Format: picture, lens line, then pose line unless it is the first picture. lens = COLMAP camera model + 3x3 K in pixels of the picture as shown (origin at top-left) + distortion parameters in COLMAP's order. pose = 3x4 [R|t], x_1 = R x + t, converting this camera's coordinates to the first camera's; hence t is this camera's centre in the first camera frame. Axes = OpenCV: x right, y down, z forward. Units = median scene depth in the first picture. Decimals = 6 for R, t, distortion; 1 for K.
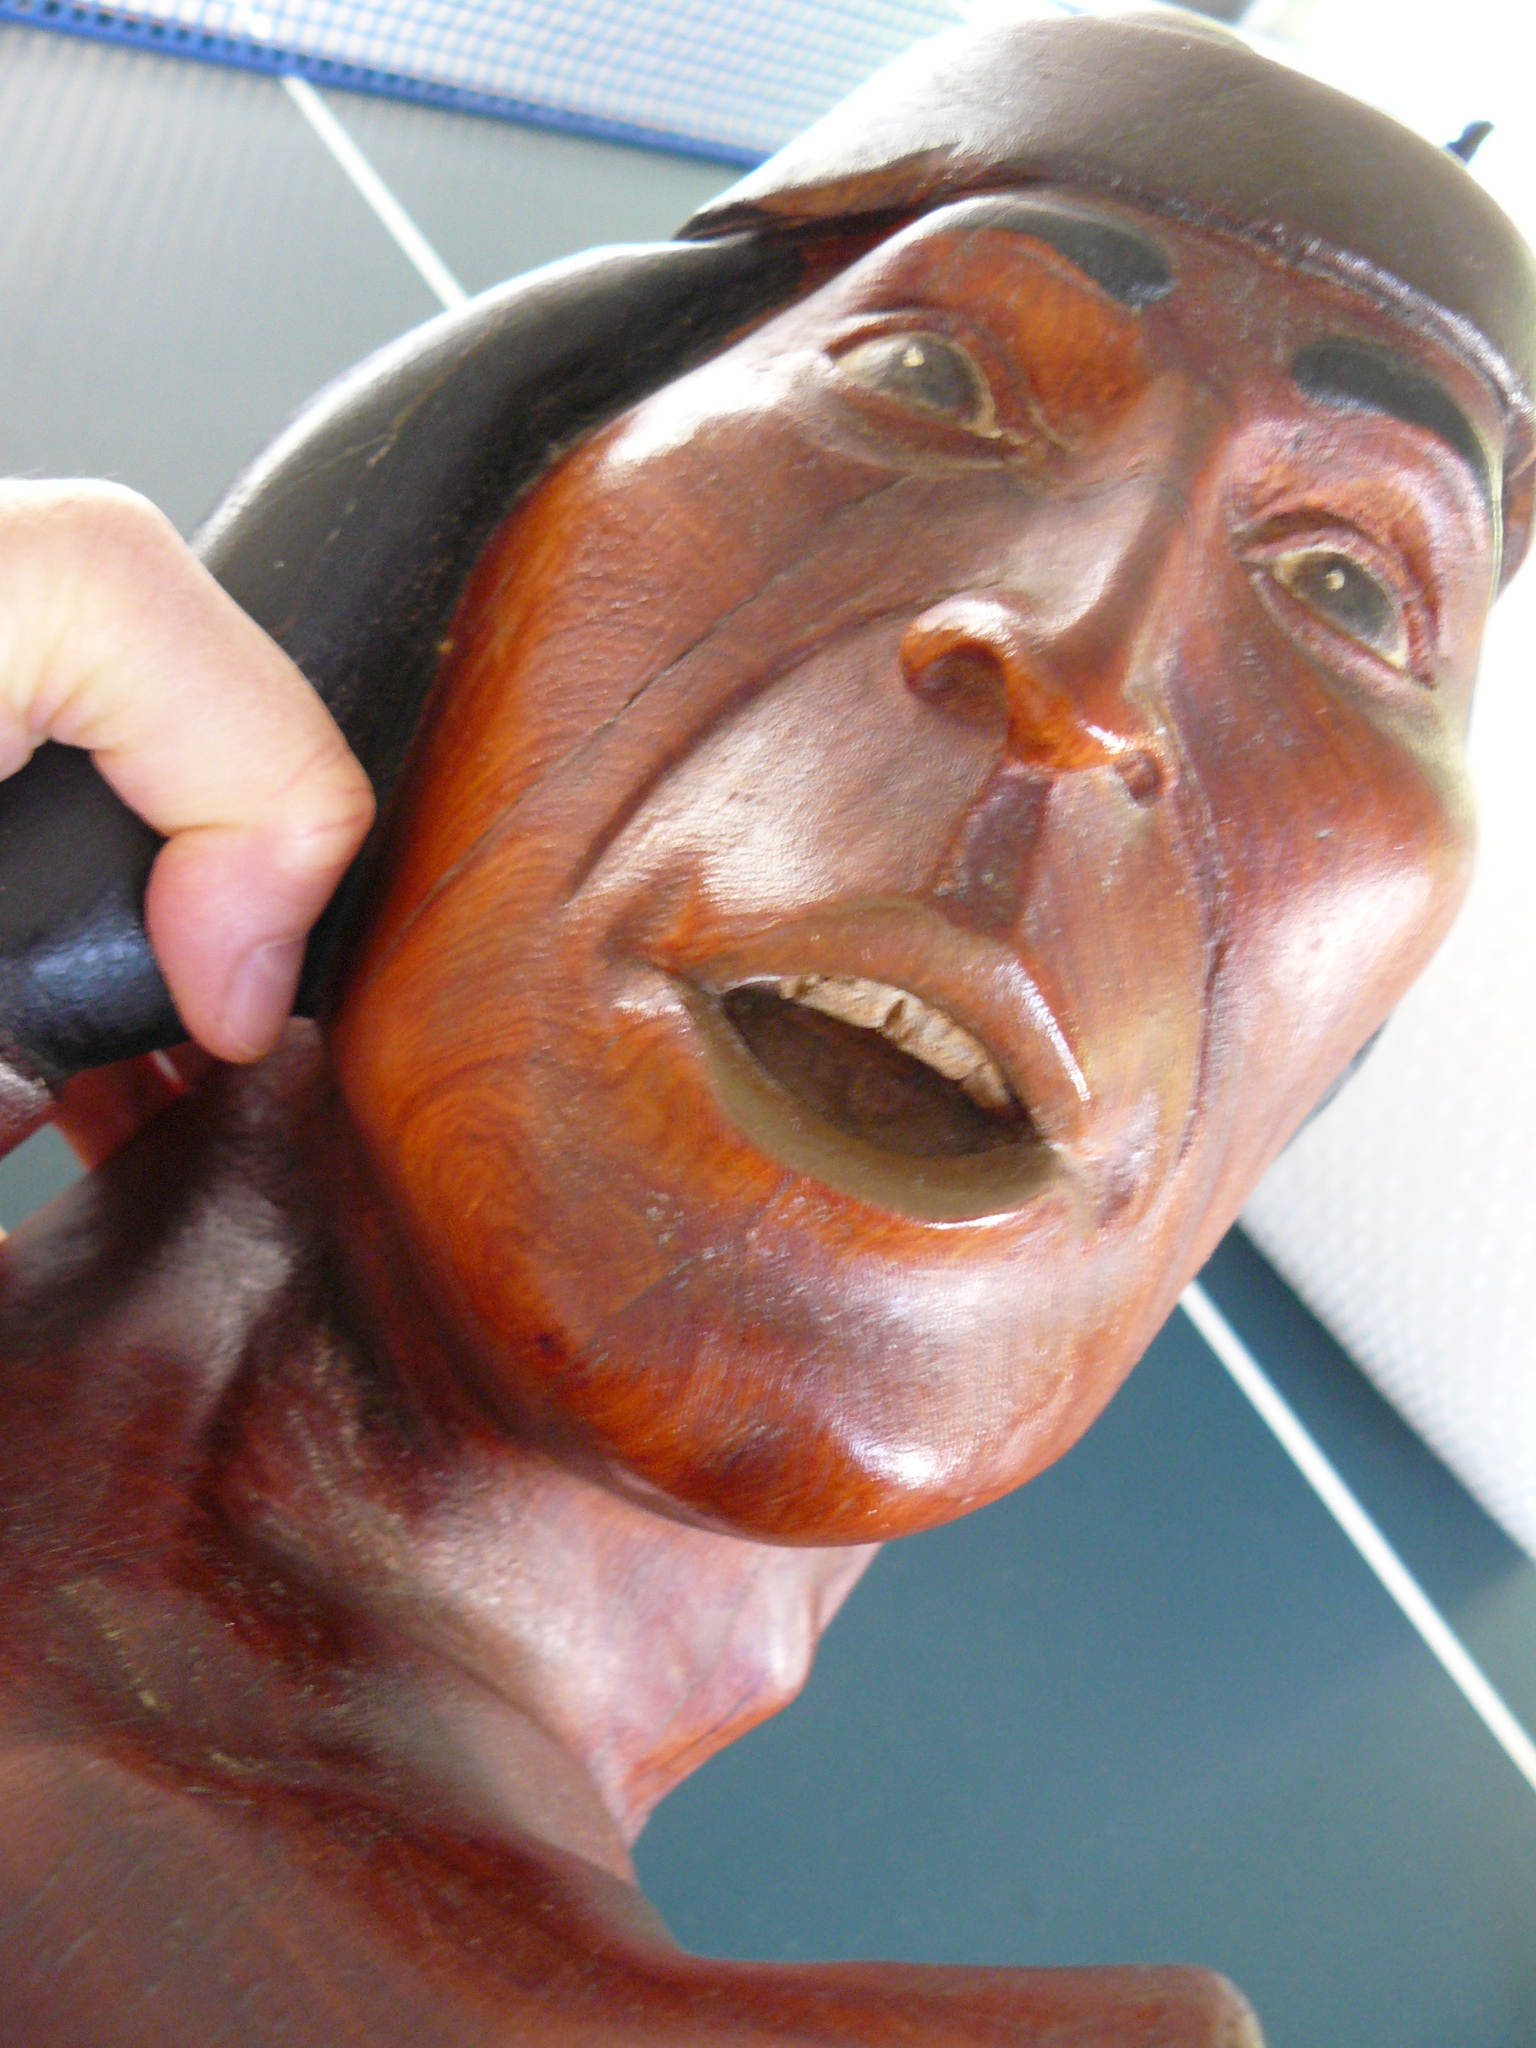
lens RADIAL K [[2161.3, 0, 768.0], [0, 2161.3, 1024.0], [0, 0, 1]] dist [0.000428, -0.000633]
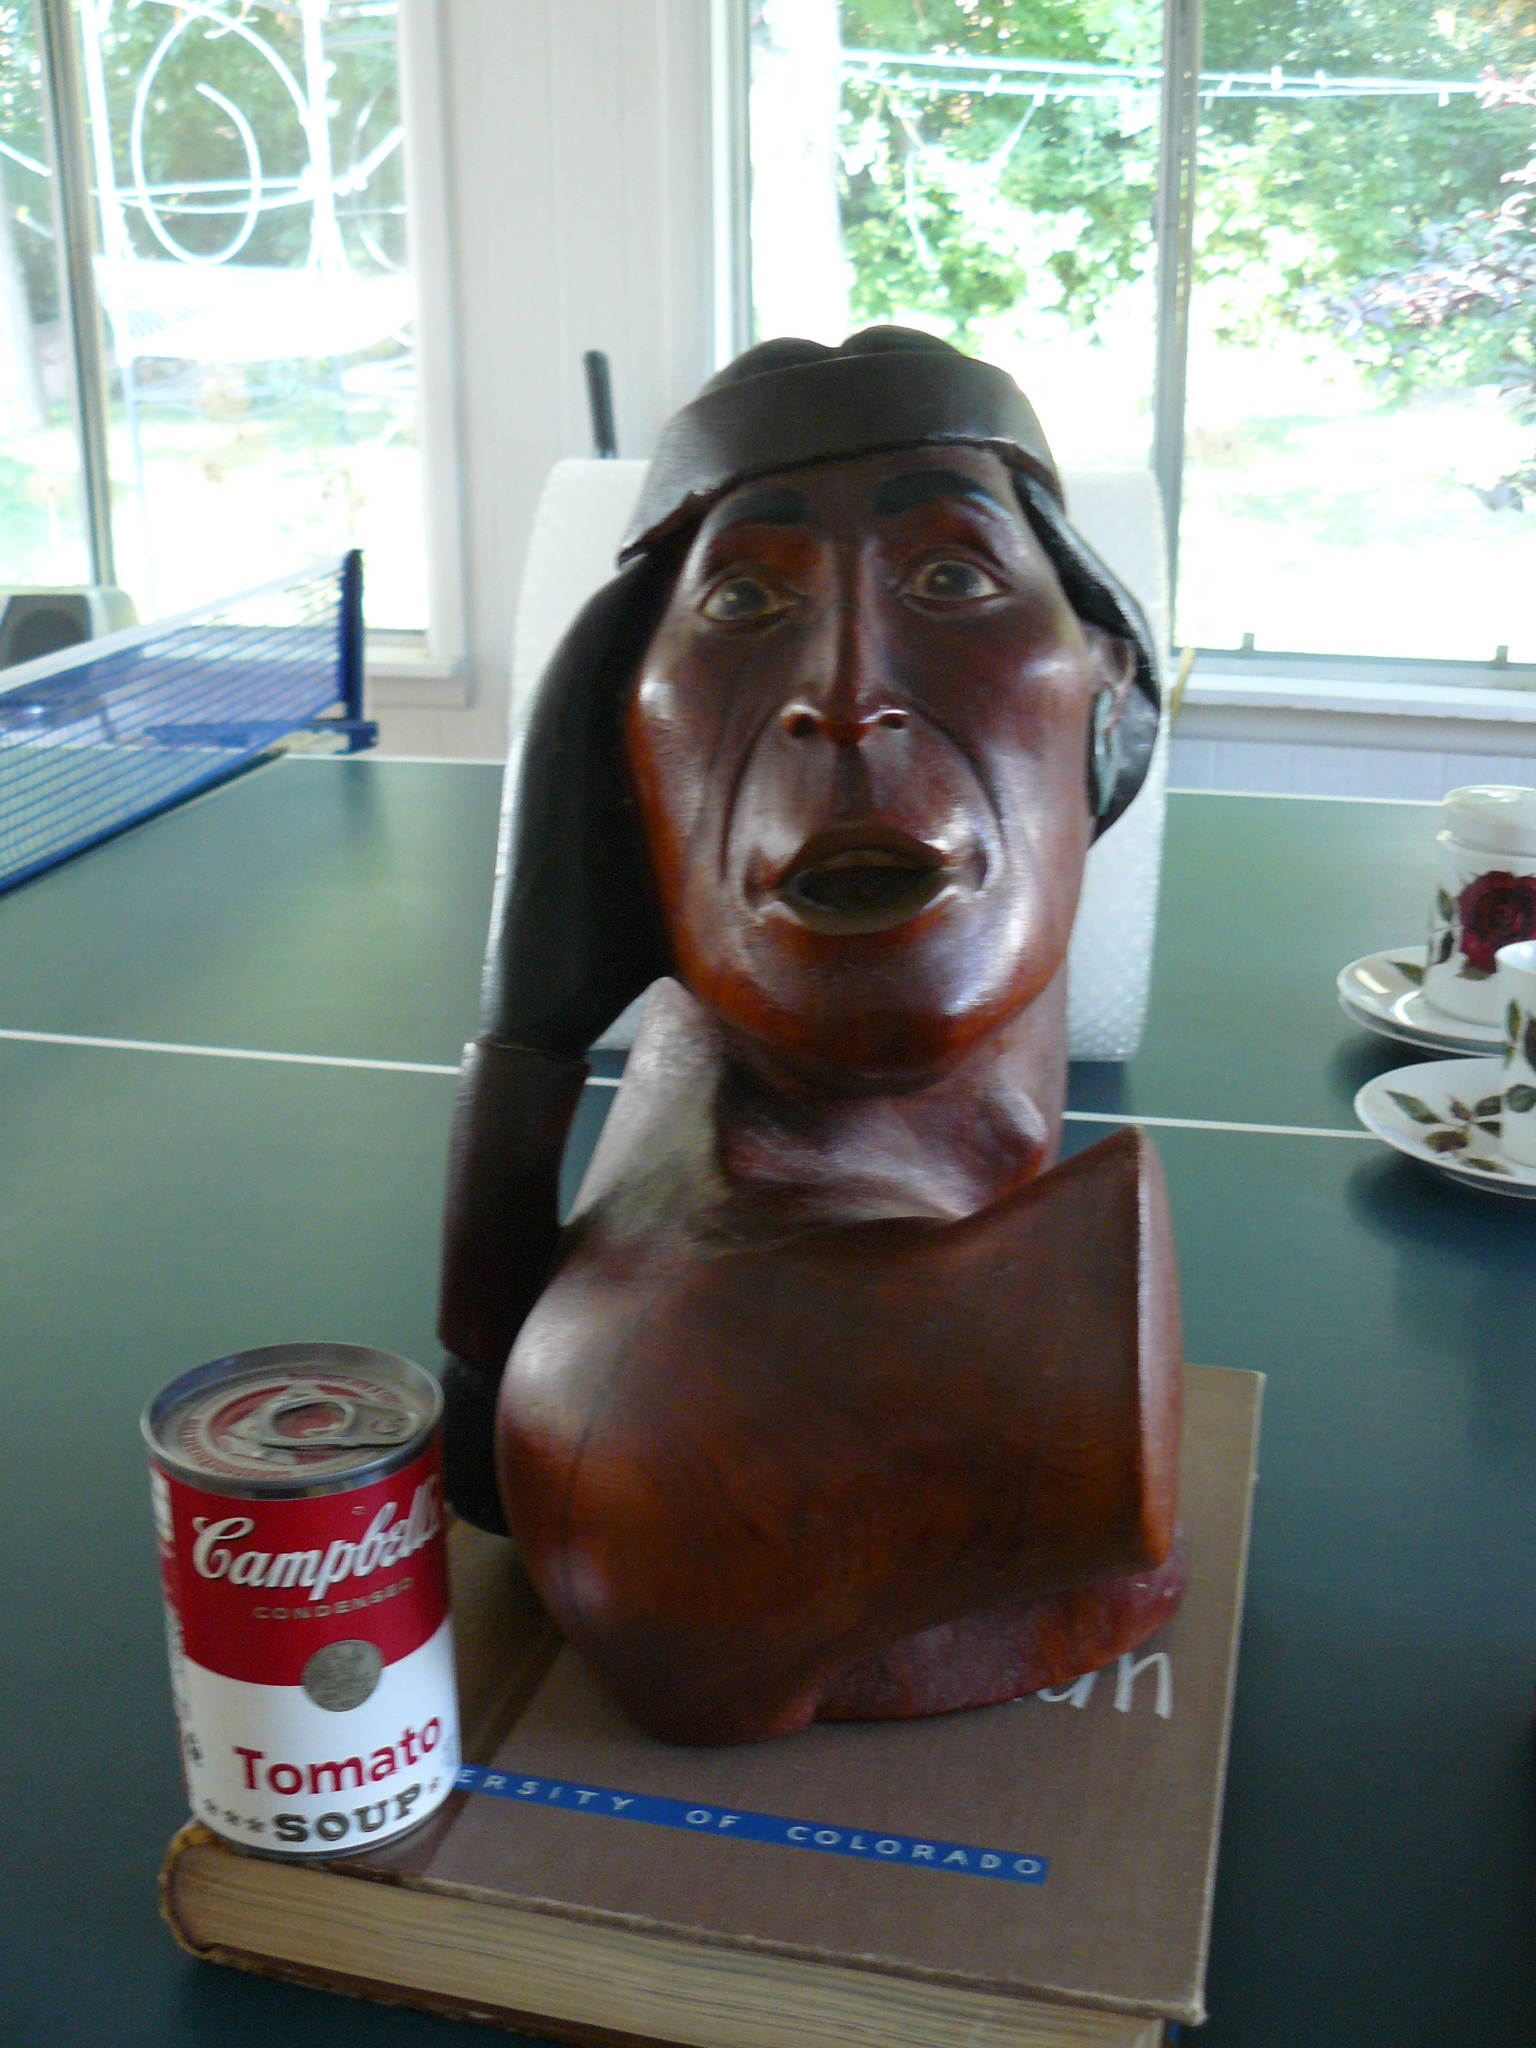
lens RADIAL K [[2598.9, 0, 768.0], [0, 2598.9, 1024.0], [0, 0, 1]] dist [-0.000613, -0.000205]
pose [[0.830250, -0.499198, -0.247966, 0.575505], [0.520474, 0.853530, 0.024372, 0.027222], [0.199480, -0.149295, 0.968462, -1.762828]]
